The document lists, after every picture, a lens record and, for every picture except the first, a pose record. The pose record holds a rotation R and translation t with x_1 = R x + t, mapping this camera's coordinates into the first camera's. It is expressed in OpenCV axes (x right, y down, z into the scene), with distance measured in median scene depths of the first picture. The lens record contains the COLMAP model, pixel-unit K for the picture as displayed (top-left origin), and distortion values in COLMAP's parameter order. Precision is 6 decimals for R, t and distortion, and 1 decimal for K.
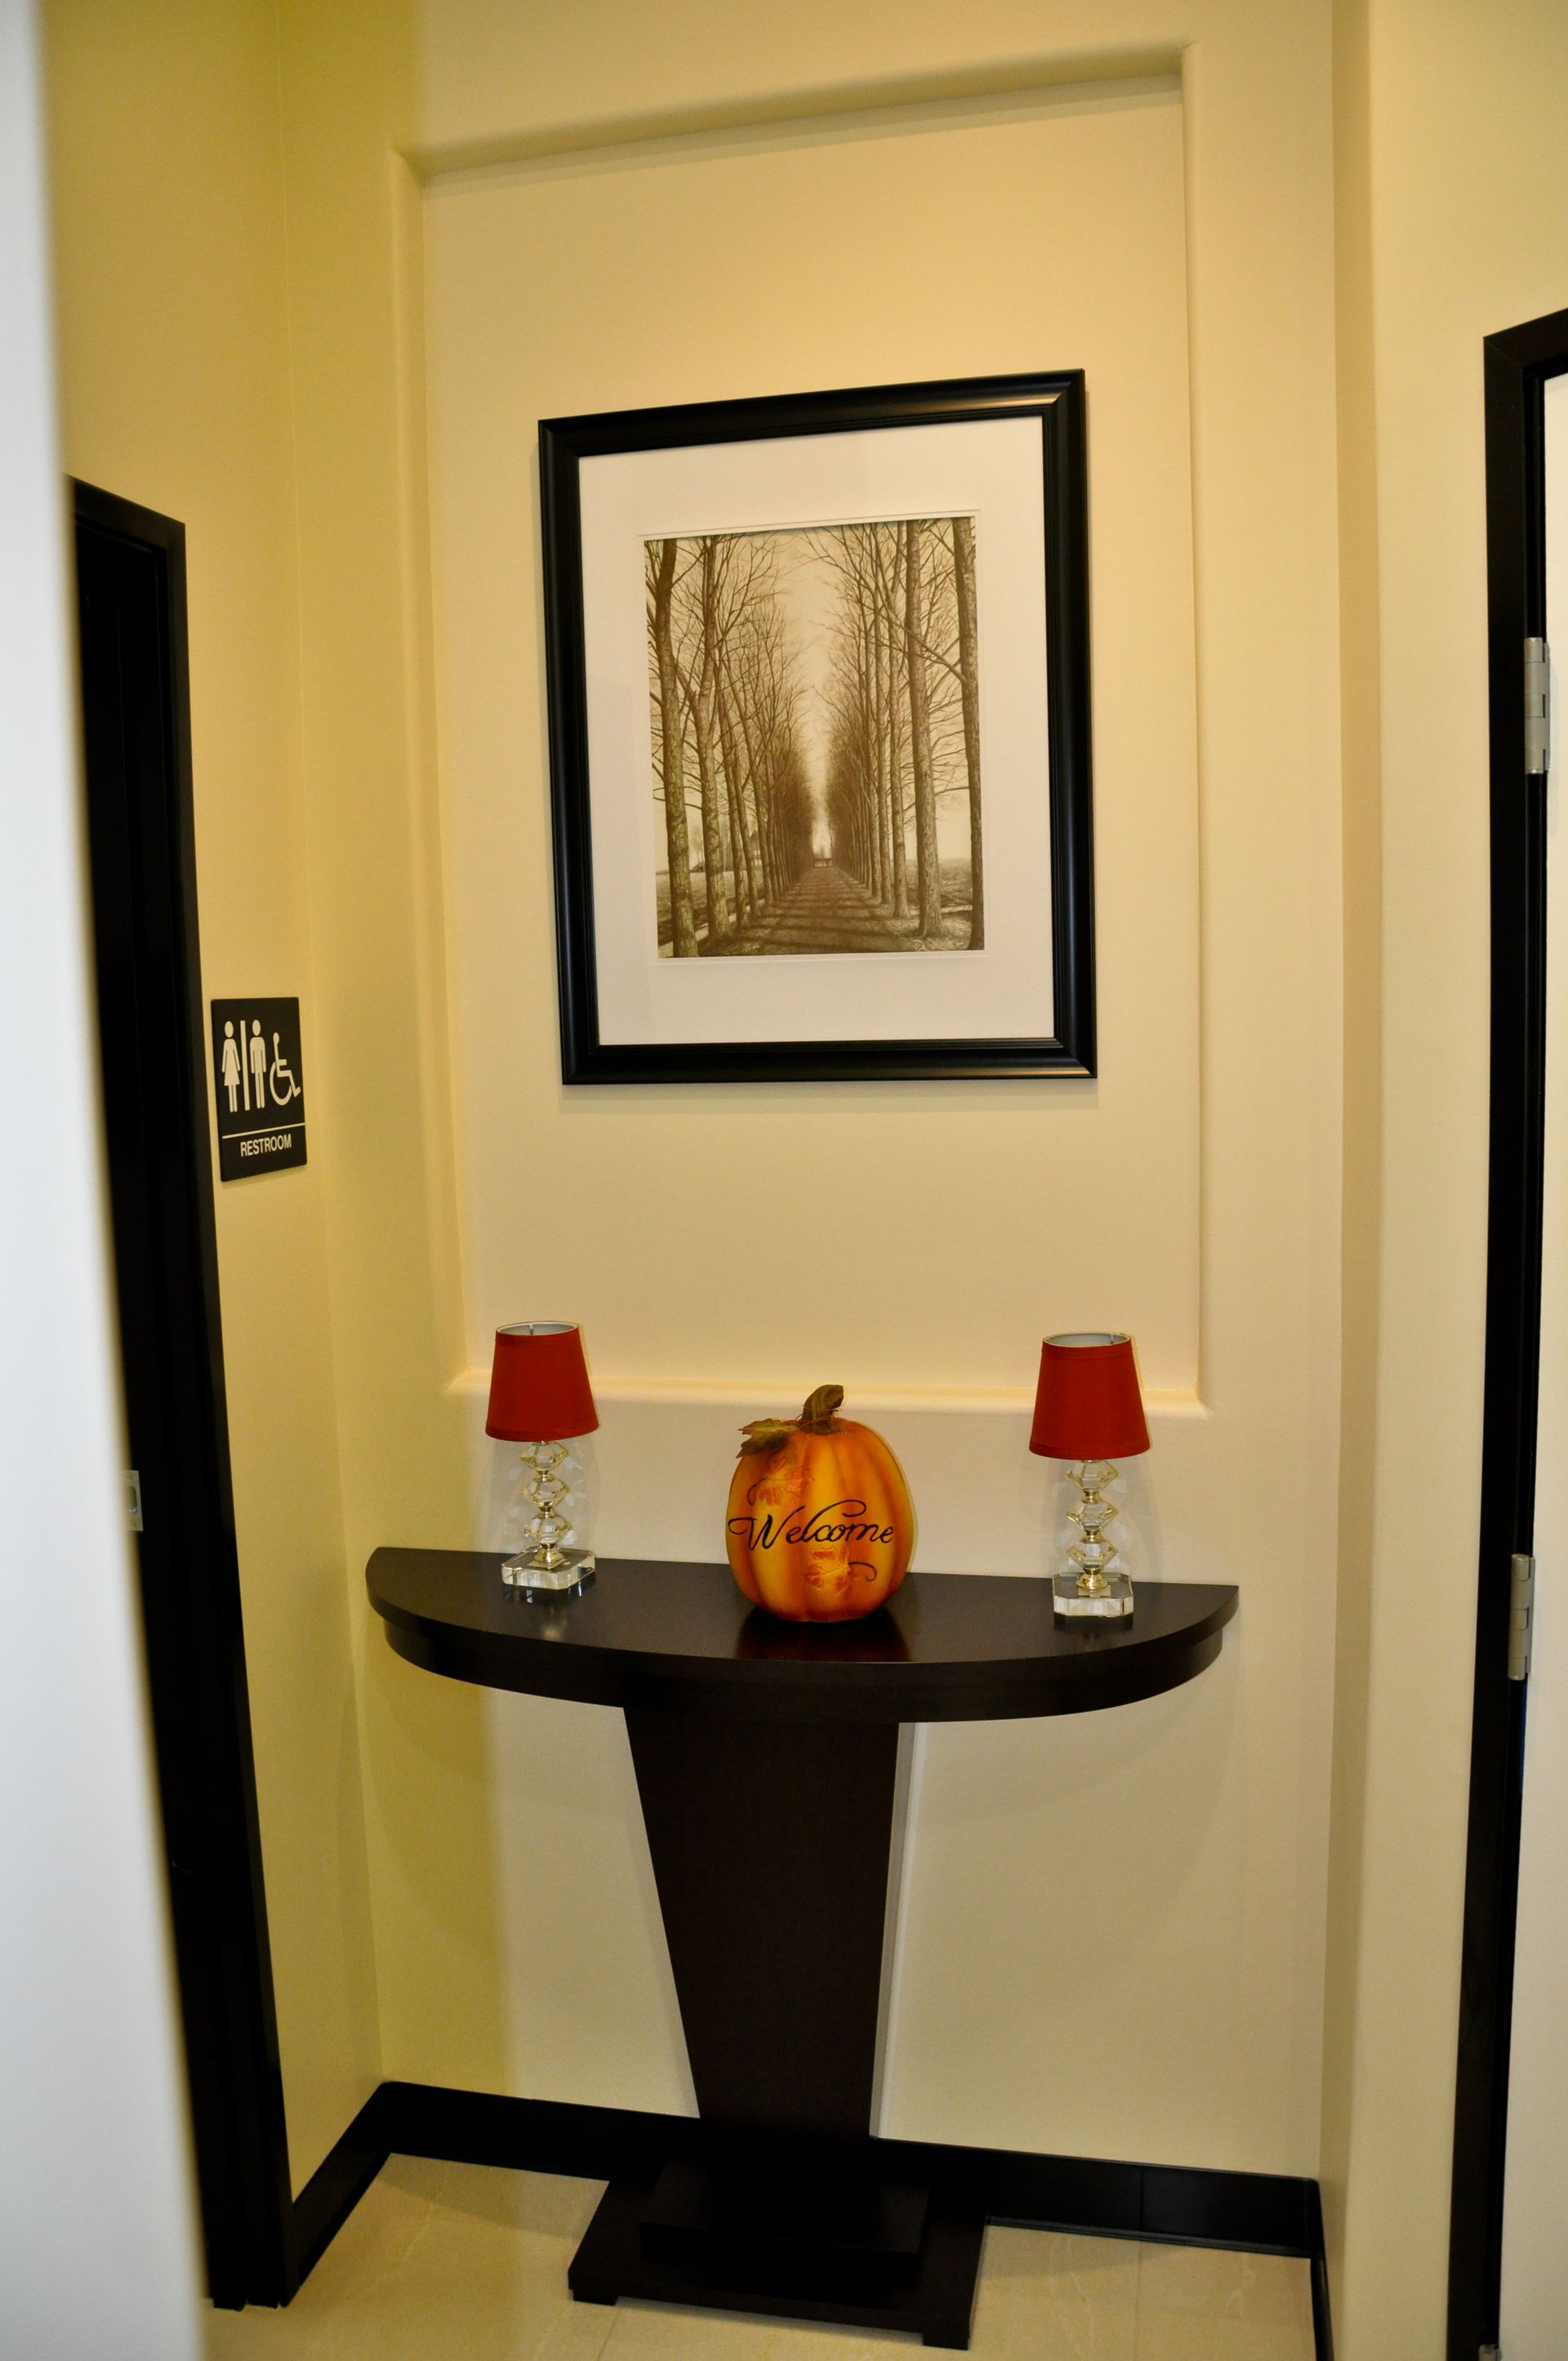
lens RADIAL K [[1828.8, 0, 796.9], [0, 1828.8, 1184.4], [0, 0, 1]] dist [-0.164766, 0.140838]
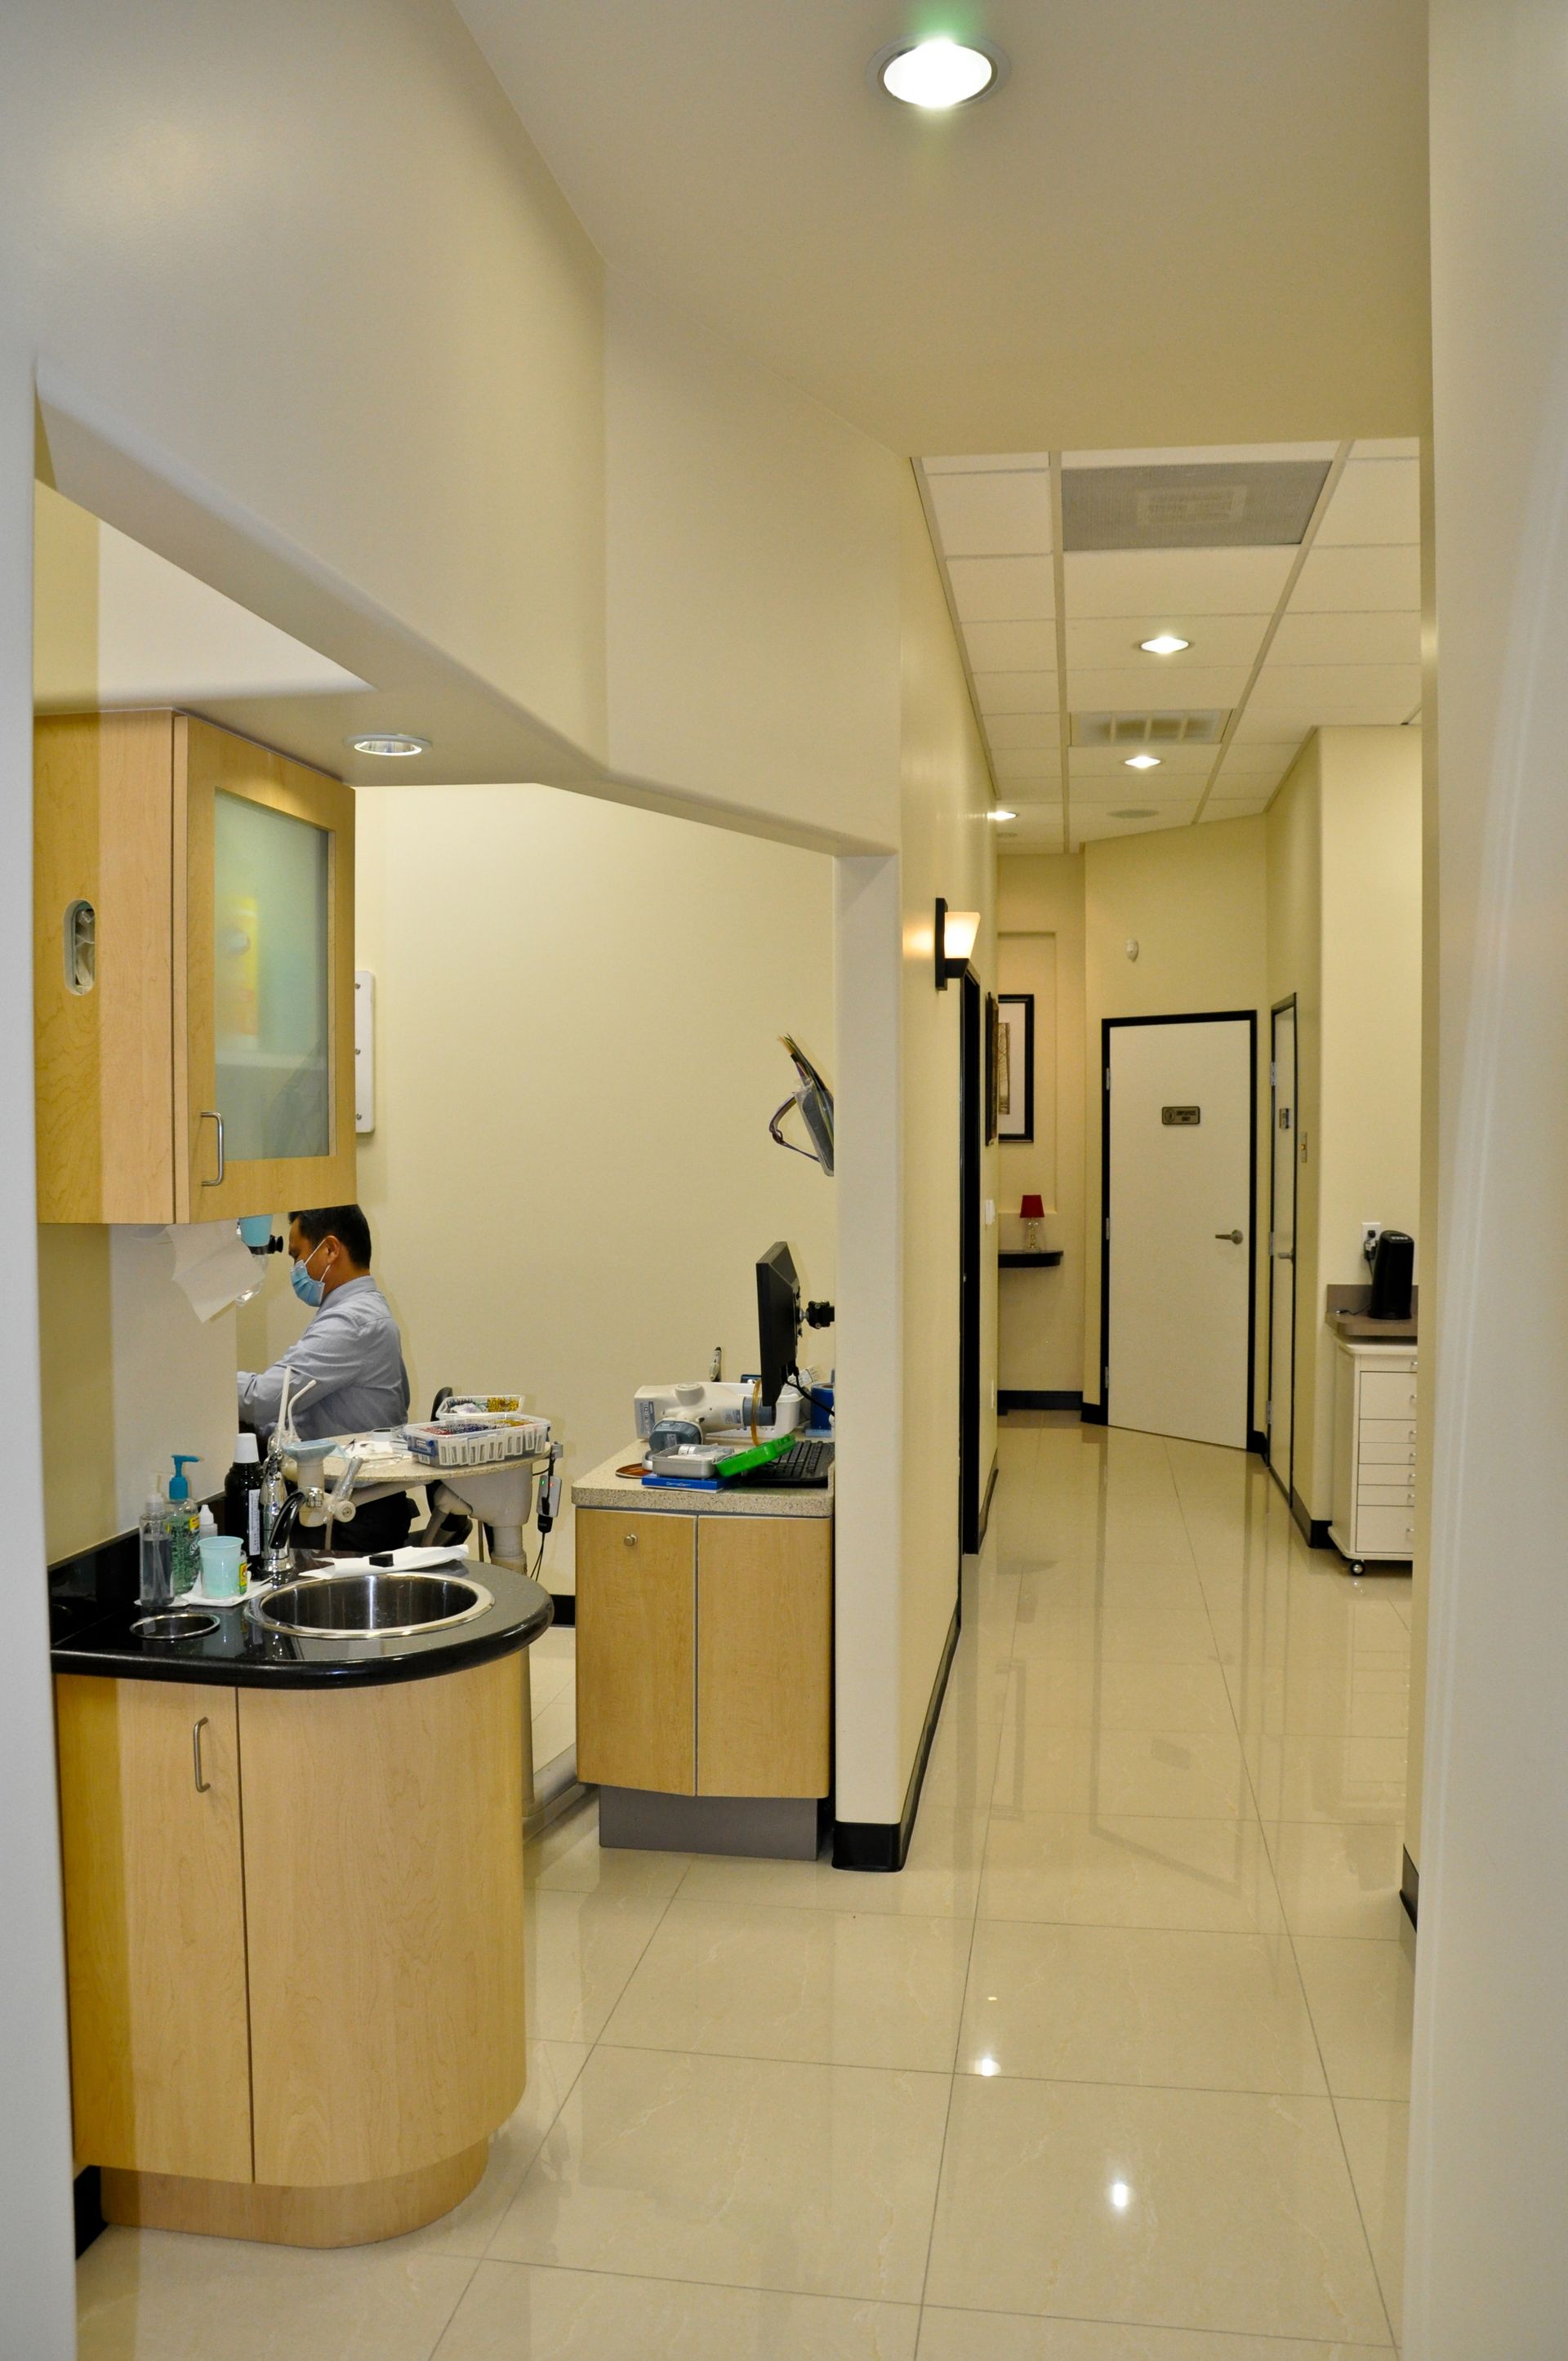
lens RADIAL K [[1828.8, 0, 796.9], [0, 1828.8, 1184.4], [0, 0, 1]] dist [-0.164766, 0.140838]
pose [[0.998108, 0.020395, 0.057999, -0.741491], [-0.016784, 0.997930, -0.062077, 0.365110], [-0.059145, 0.060986, 0.996385, -3.779541]]
